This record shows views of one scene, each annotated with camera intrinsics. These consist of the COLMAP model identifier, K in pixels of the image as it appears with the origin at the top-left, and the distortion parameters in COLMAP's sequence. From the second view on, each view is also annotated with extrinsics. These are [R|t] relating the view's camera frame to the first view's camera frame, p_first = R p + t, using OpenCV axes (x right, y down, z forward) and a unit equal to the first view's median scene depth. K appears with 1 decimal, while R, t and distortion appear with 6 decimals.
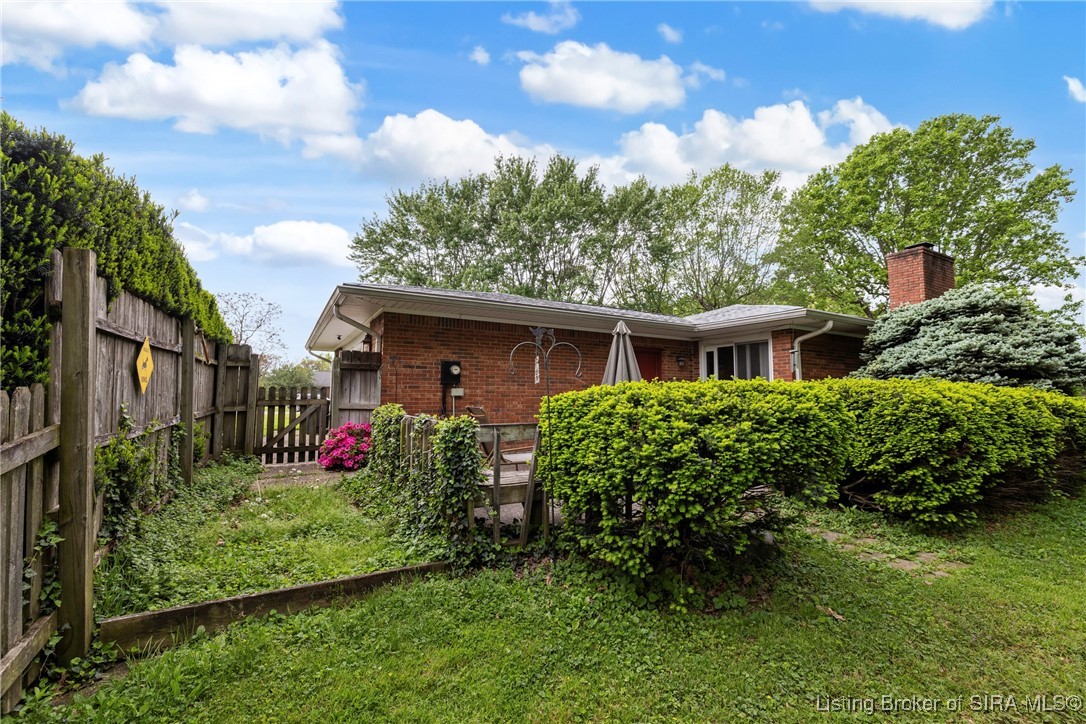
lens RADIAL K [[466.5, 0, 544.0], [0, 466.5, 335.2], [0, 0, 1]] dist [0.000126, 0.000042]
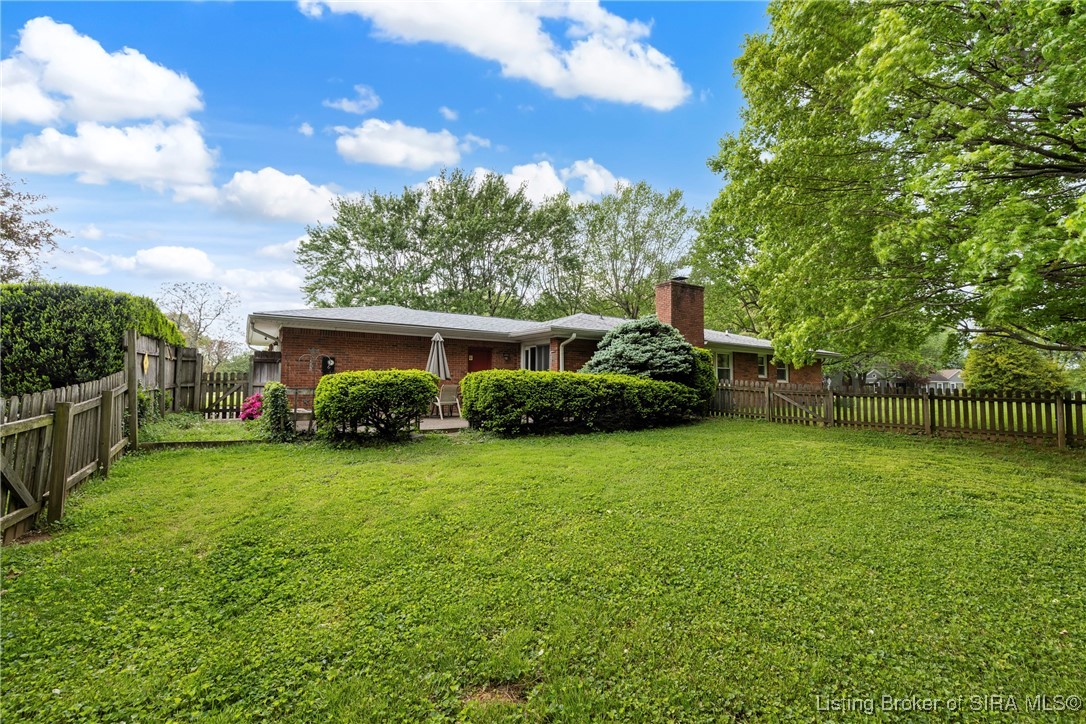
lens RADIAL K [[466.5, 0, 544.0], [0, 466.5, 335.2], [0, 0, 1]] dist [0.000126, 0.000042]
pose [[0.998323, 0.009589, 0.057090, 0.461675], [-0.011038, 0.999623, 0.025122, -0.070343], [-0.056827, -0.025710, 0.998053, -0.660750]]
